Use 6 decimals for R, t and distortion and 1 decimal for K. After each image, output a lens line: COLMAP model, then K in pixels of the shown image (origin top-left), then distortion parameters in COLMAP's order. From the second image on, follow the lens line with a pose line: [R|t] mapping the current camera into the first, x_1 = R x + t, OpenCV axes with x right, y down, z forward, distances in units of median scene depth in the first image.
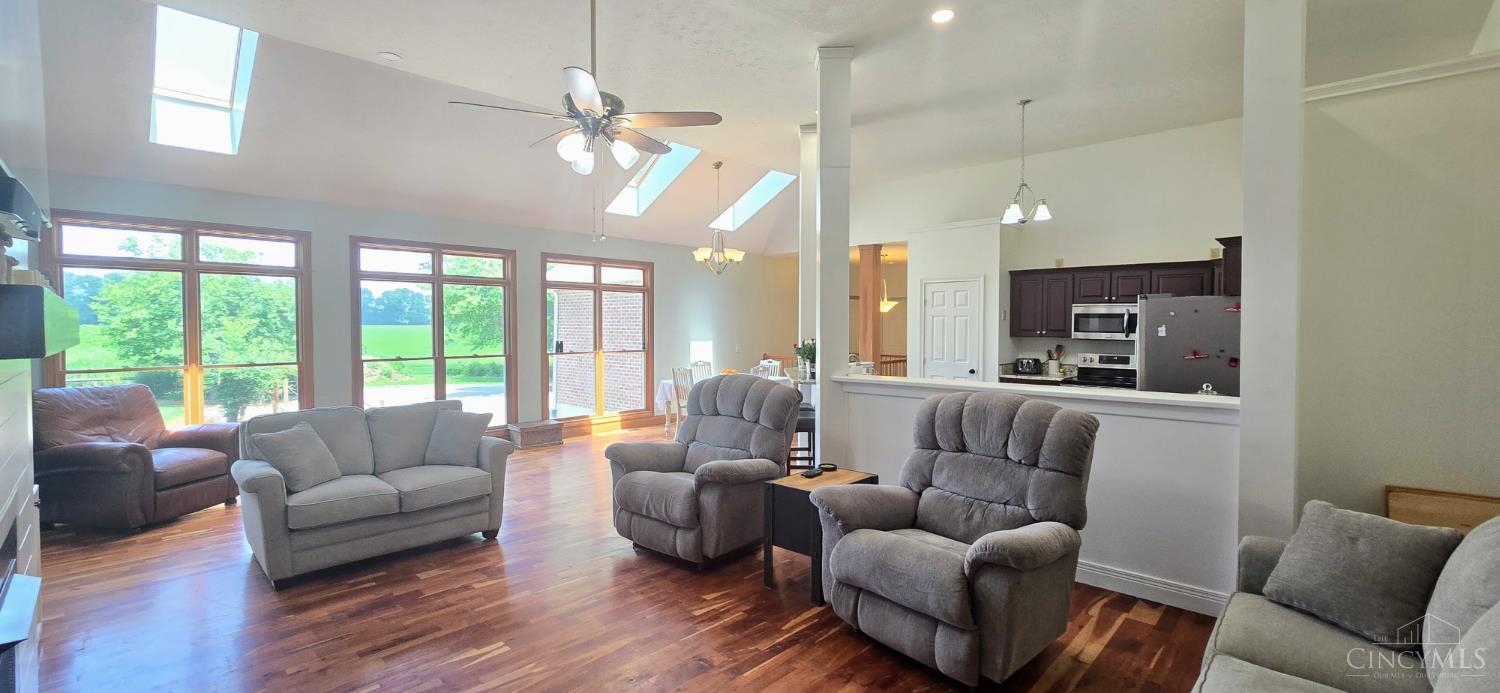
lens RADIAL K [[614.8, 0, 752.9], [0, 614.8, 342.3], [0, 0, 1]] dist [-0.003847, -0.000307]
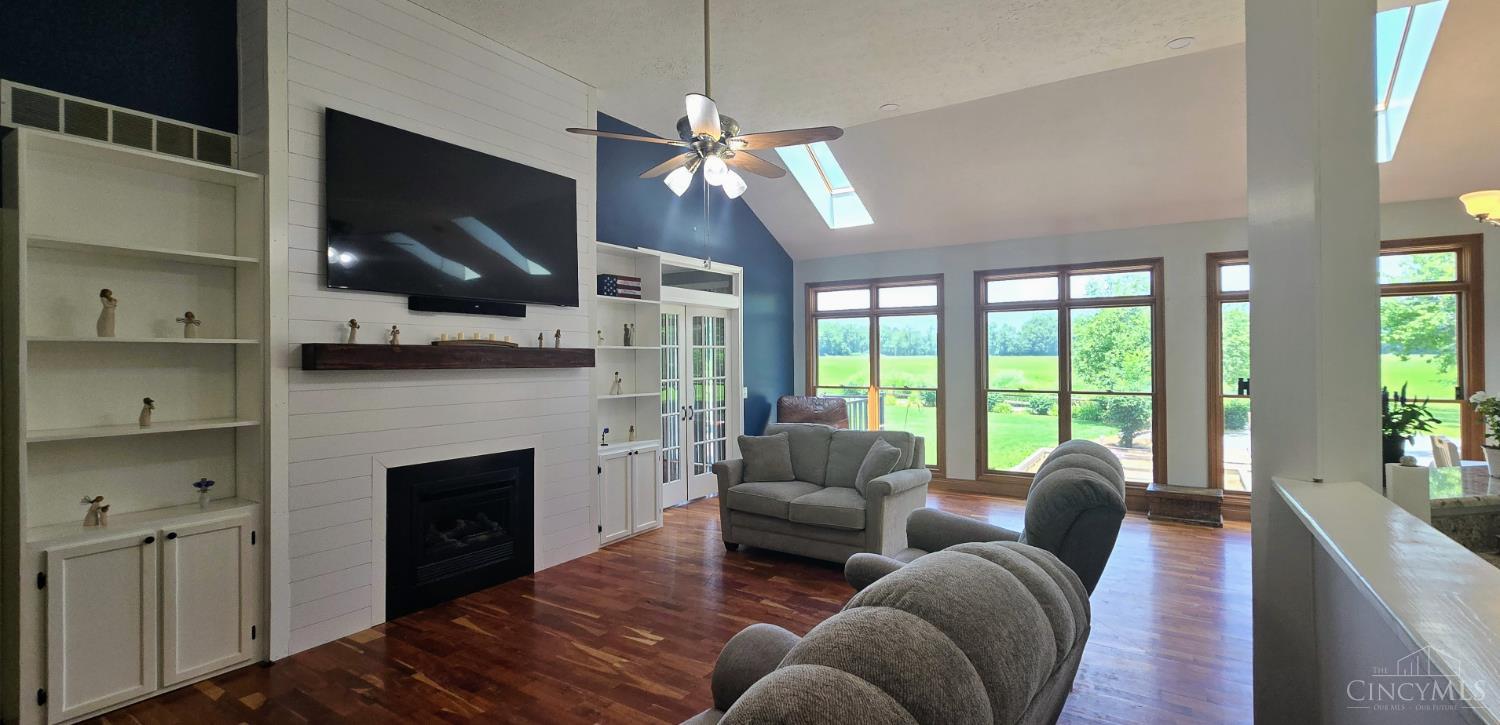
lens RADIAL K [[642.4, 0, 754.6], [0, 642.4, 354.2], [0, 0, 1]] dist [0.021608, -0.000156]
pose [[0.211918, -0.001386, -0.977286, 0.416762], [-0.024693, 0.999672, -0.006772, -0.016812], [0.976975, 0.025567, 0.211815, 0.474030]]
